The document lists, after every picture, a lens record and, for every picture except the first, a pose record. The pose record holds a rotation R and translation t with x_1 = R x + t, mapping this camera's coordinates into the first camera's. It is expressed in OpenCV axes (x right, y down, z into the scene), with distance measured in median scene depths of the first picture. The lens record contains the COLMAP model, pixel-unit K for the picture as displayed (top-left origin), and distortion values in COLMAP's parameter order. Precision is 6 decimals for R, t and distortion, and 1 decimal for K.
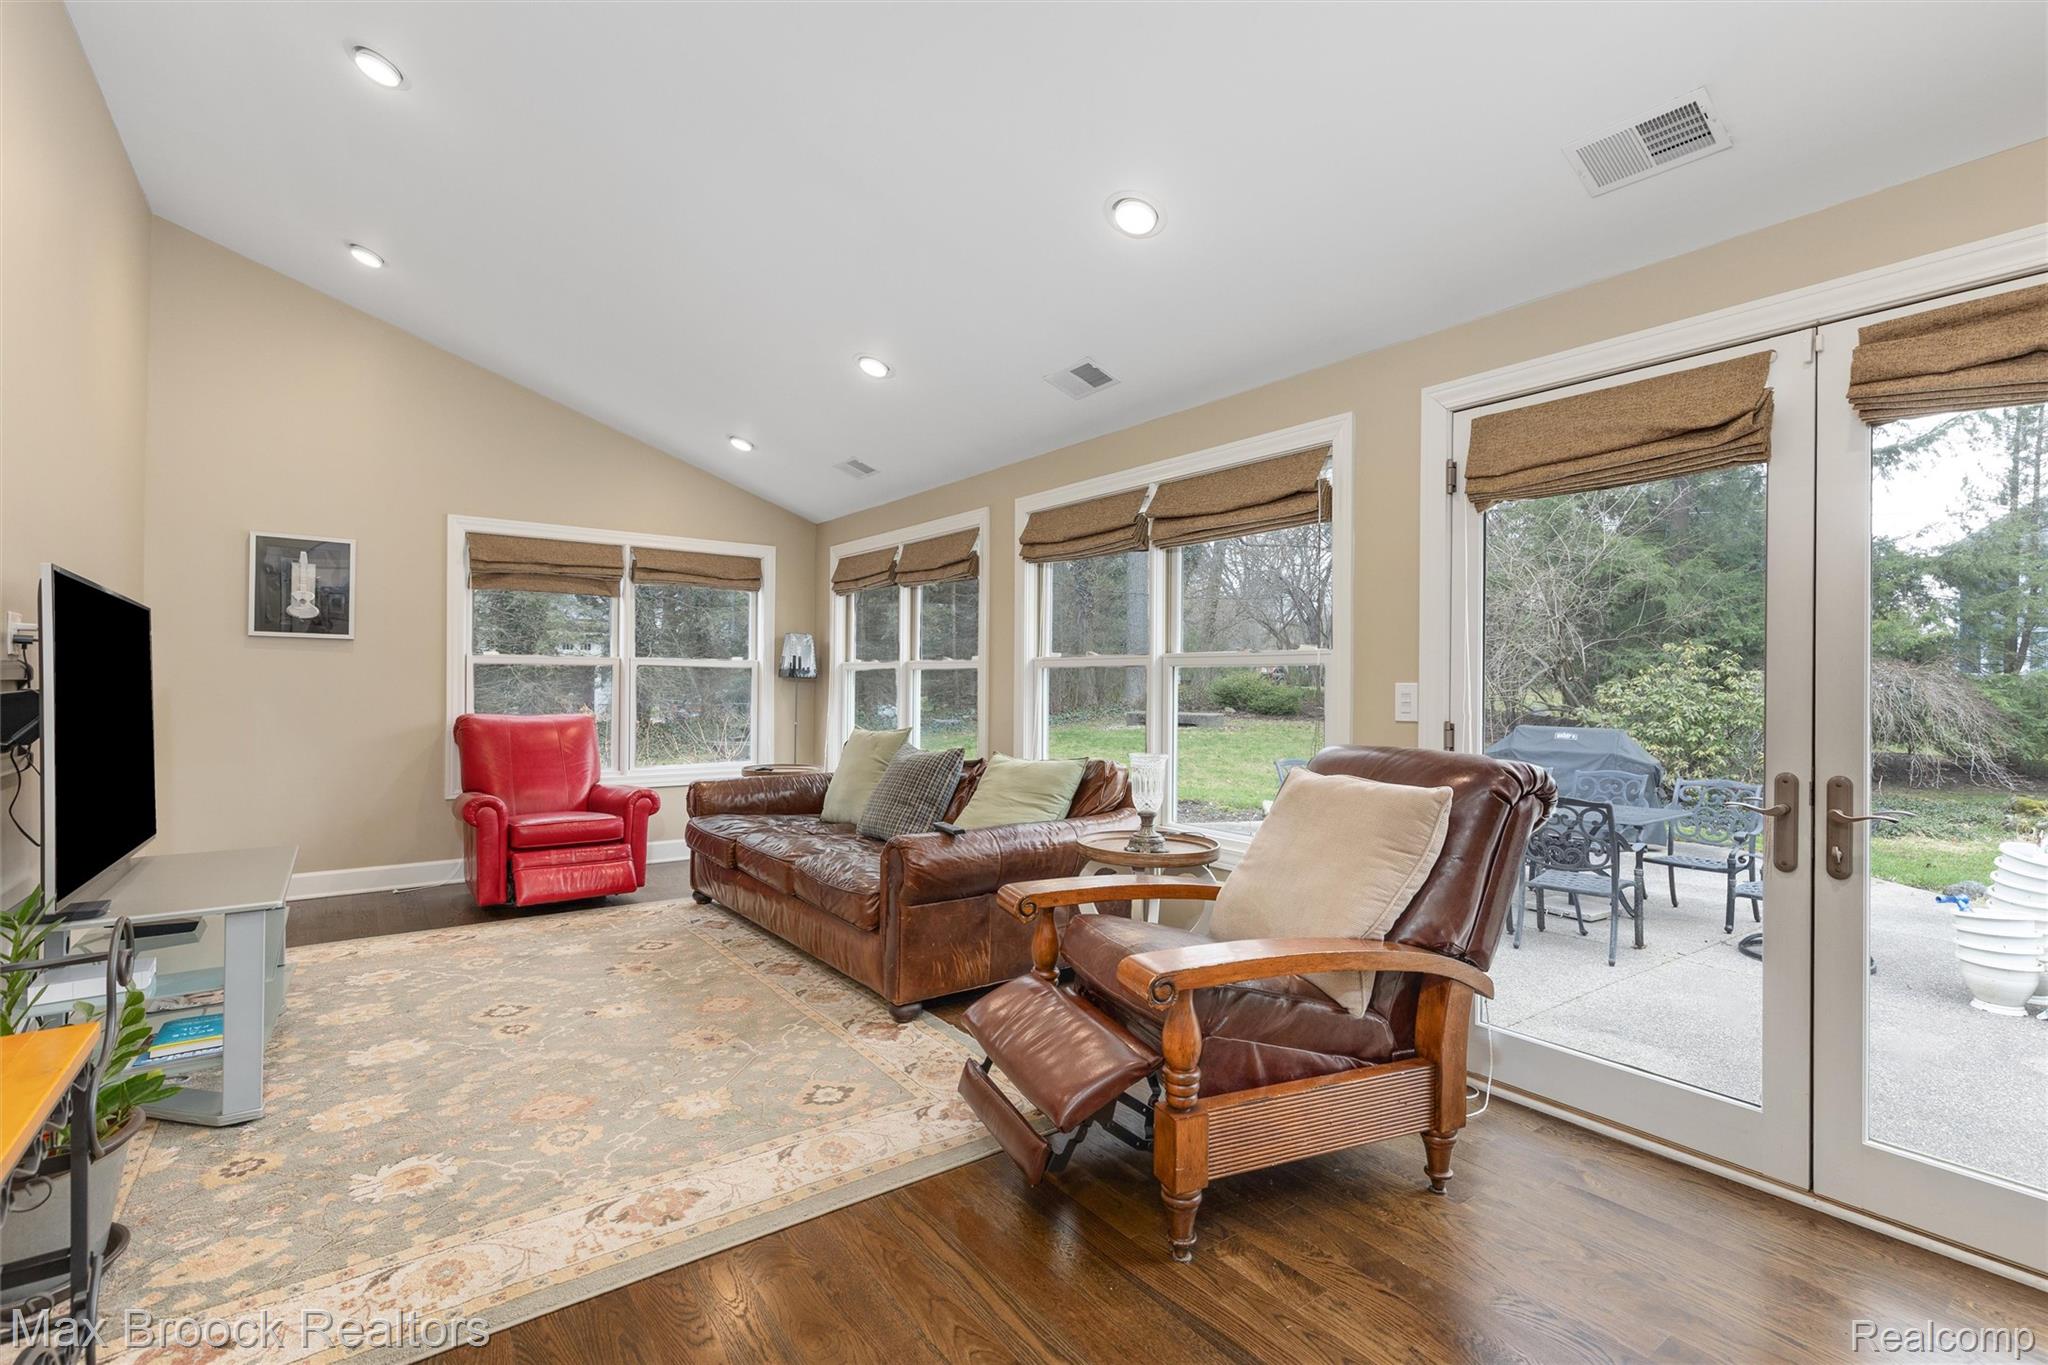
lens RADIAL K [[883.6, 0, 1015.6], [0, 883.6, 689.1], [0, 0, 1]] dist [-0.015583, 0.000852]
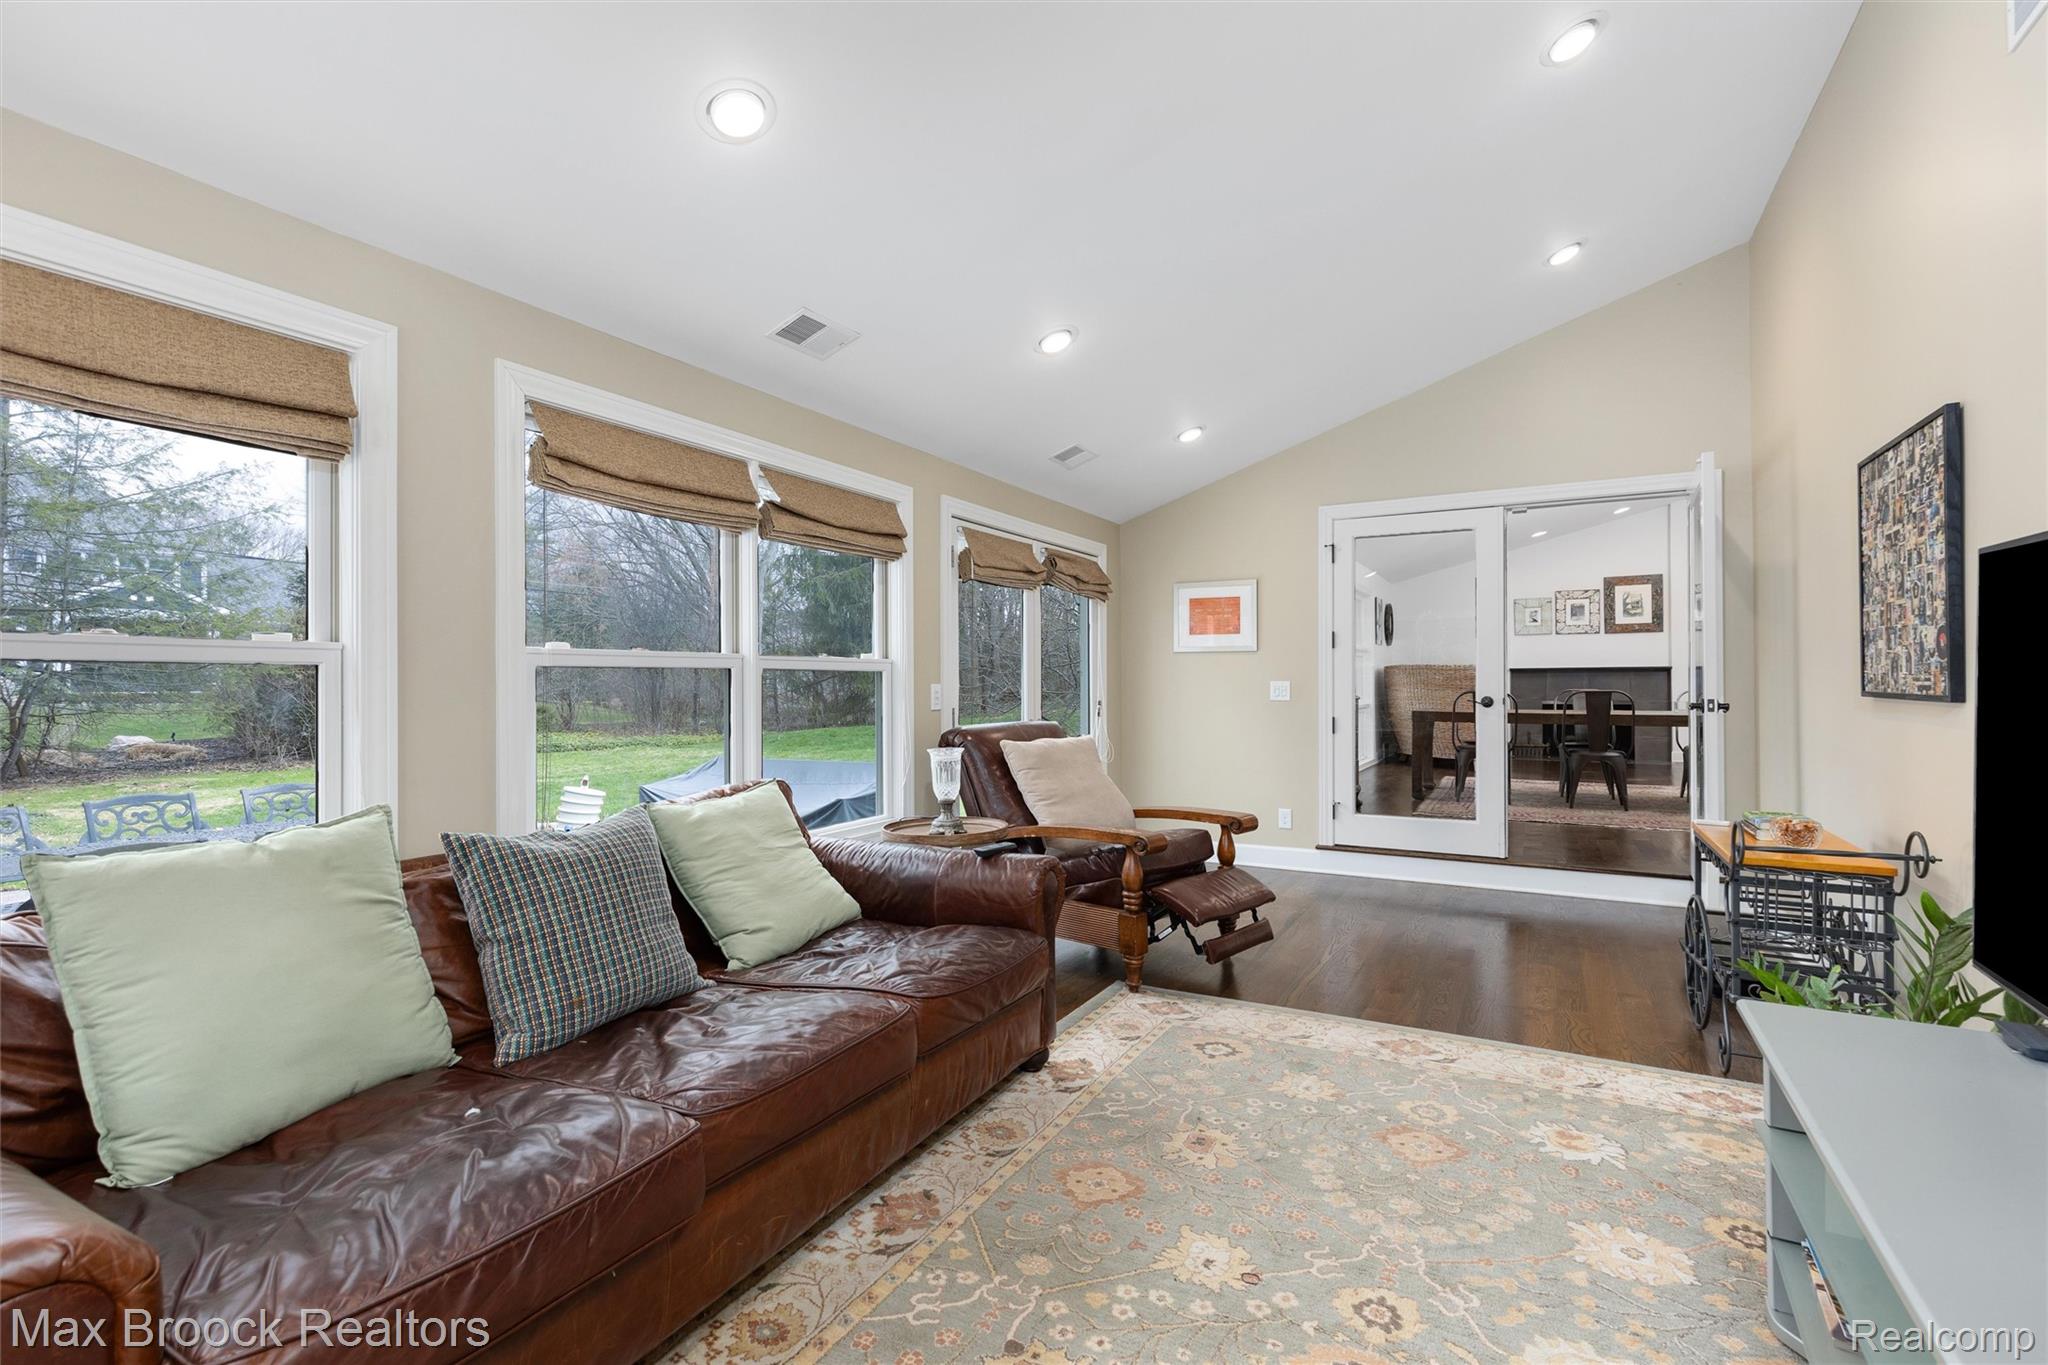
lens RADIAL K [[925.0, 0, 1023.3], [0, 925.0, 681.7], [0, 0, 1]] dist [0.001923, -0.001615]
pose [[-0.402295, -0.004127, 0.915501, -1.257239], [0.008008, 0.999936, 0.008026, -0.027387], [-0.915475, 0.010560, -0.402236, 1.778549]]
